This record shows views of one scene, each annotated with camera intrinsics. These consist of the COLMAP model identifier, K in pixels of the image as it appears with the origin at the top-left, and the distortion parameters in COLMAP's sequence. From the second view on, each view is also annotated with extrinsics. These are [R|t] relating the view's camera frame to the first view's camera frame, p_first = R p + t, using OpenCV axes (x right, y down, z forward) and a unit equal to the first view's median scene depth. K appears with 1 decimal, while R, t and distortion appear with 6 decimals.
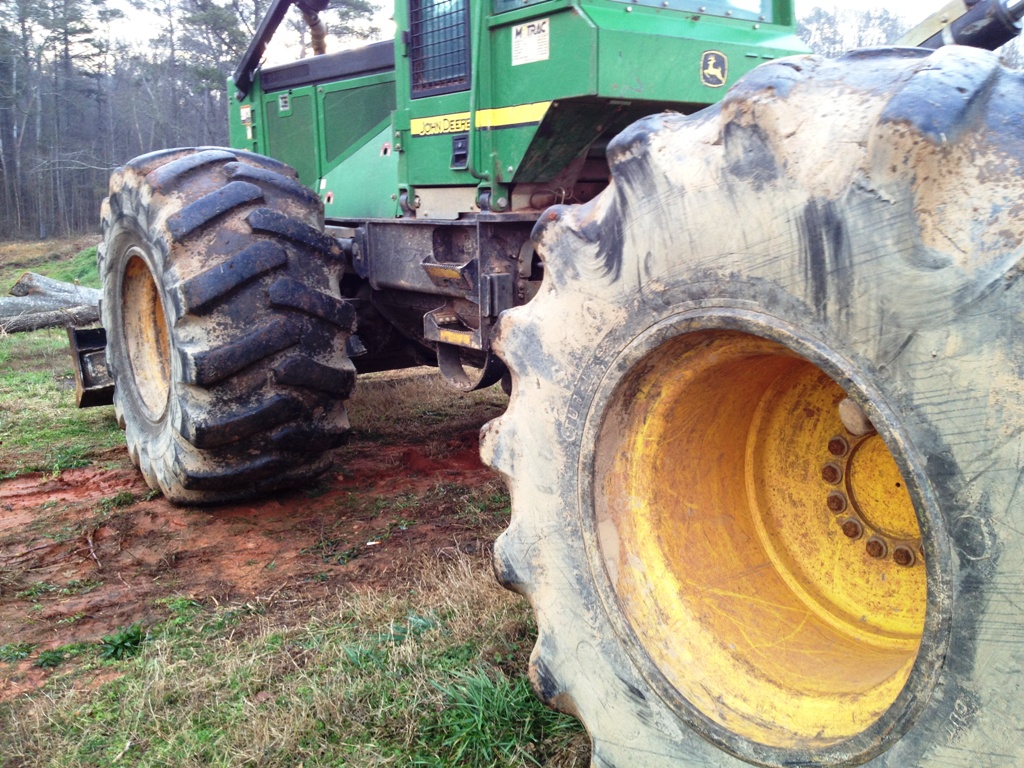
lens RADIAL K [[980.9, 0, 531.0], [0, 980.9, 414.4], [0, 0, 1]] dist [0.130881, -0.224174]
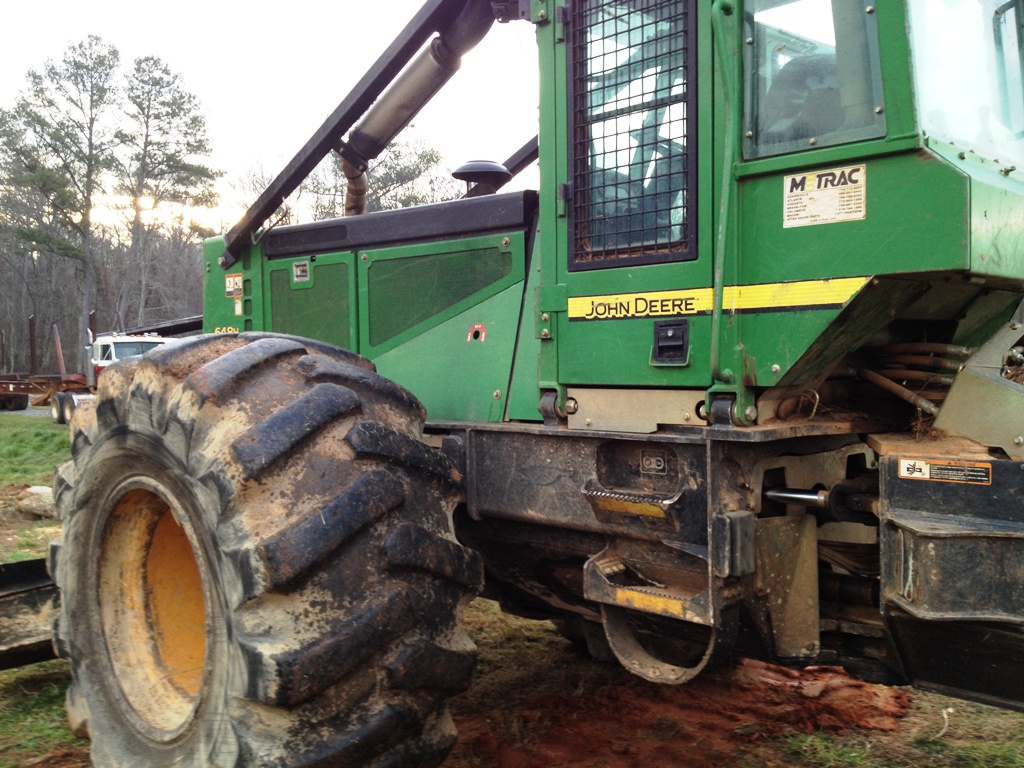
lens RADIAL K [[980.9, 0, 514.1], [0, 980.9, 382.5], [0, 0, 1]] dist [0.130881, -0.224174]
pose [[0.986828, -0.009597, 0.161490, -0.278982], [0.039498, 0.982322, -0.182987, -0.105588], [-0.156879, 0.186955, 0.969761, 0.318081]]
